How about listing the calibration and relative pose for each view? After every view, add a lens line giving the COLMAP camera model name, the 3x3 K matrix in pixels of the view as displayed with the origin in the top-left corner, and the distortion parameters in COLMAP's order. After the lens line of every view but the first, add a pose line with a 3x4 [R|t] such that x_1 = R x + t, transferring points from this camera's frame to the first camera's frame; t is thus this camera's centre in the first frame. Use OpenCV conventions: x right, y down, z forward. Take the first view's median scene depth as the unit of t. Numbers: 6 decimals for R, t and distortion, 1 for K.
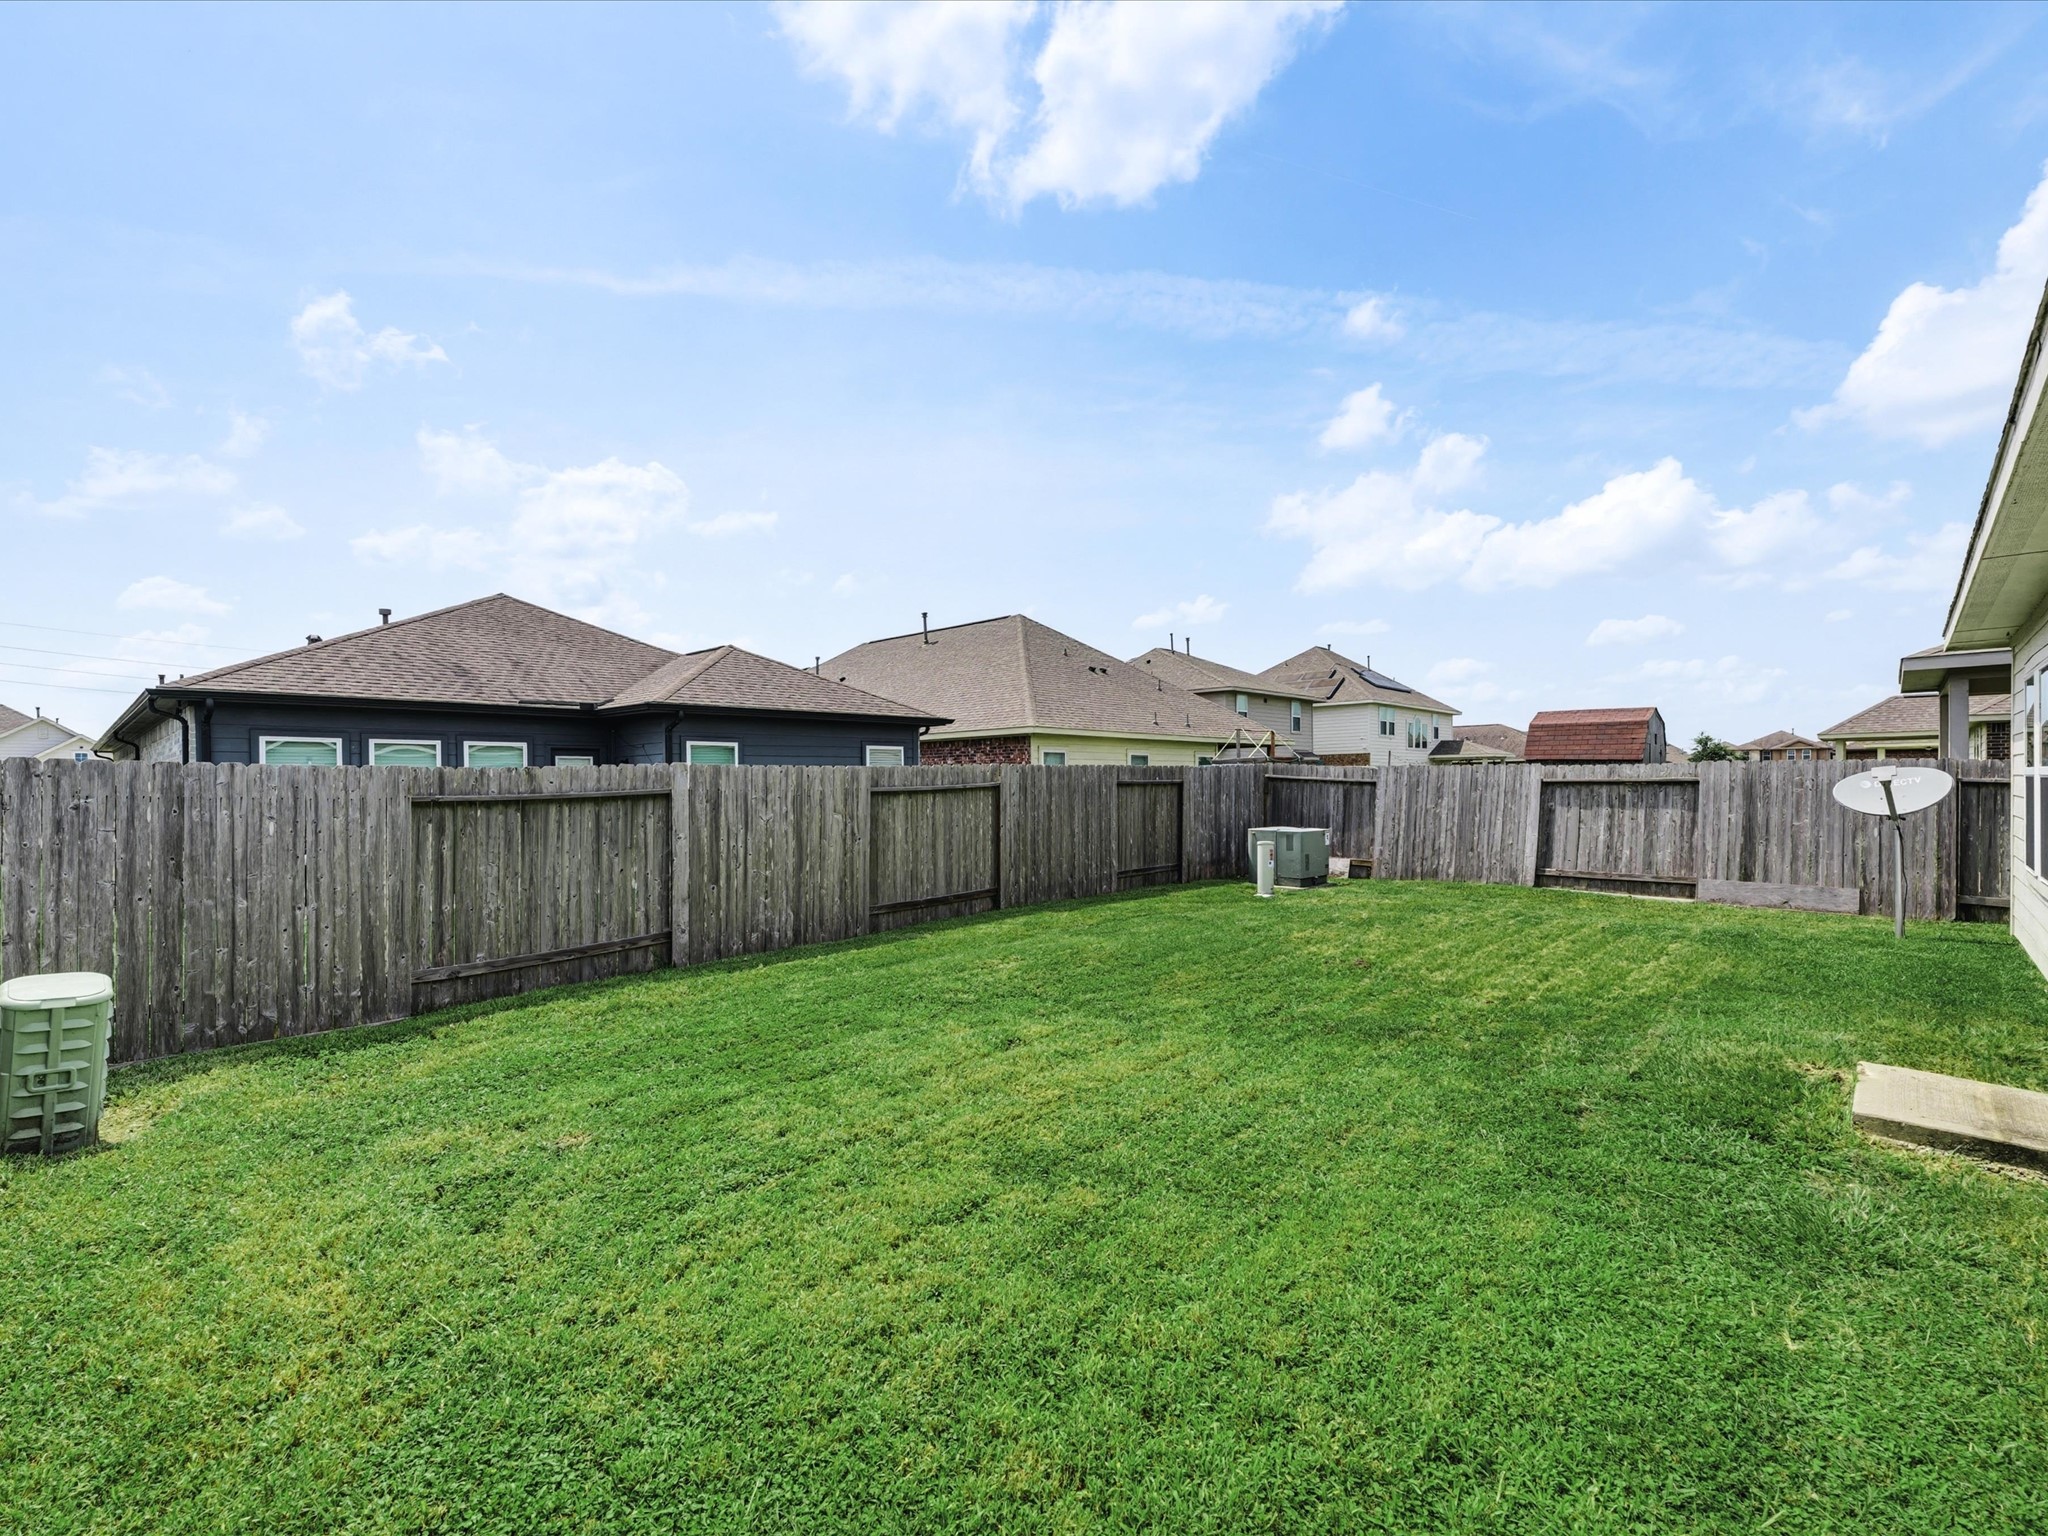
lens RADIAL K [[910.3, 0, 1024.0], [0, 910.3, 768.0], [0, 0, 1]] dist [-0.001706, -0.000264]
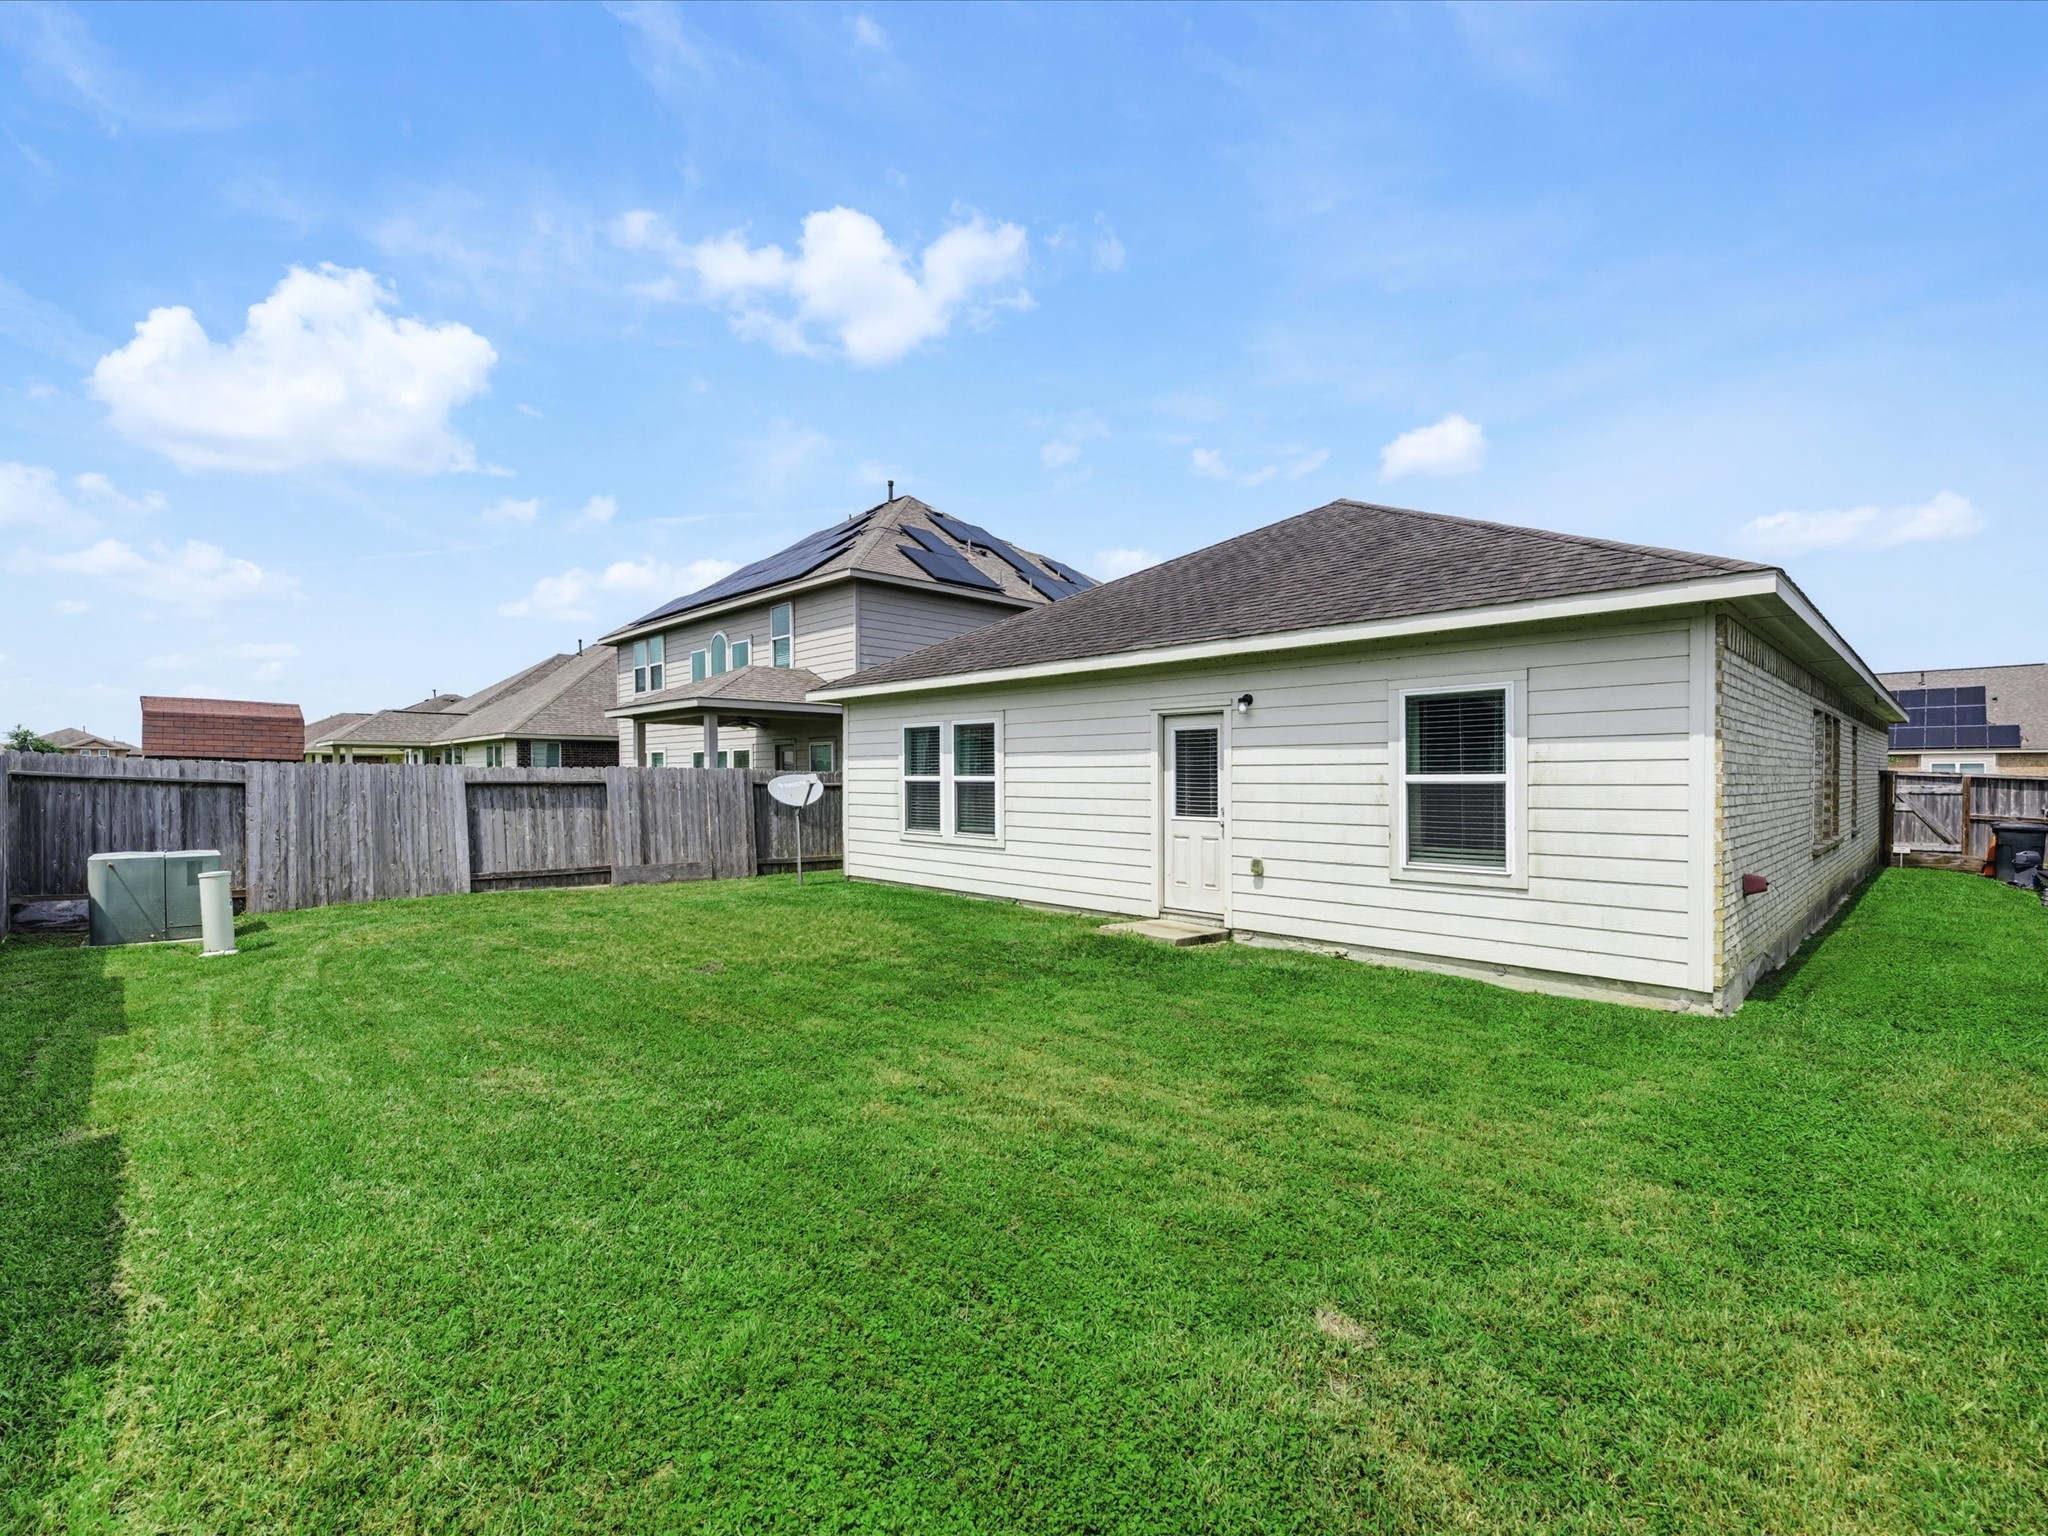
lens RADIAL K [[910.3, 0, 1024.0], [0, 910.3, 768.0], [0, 0, 1]] dist [-0.001706, -0.000264]
pose [[0.040359, 0.020230, 0.998980, -0.380989], [-0.017047, 0.999663, -0.019555, 0.008156], [-0.999040, -0.016240, 0.040690, 0.394011]]
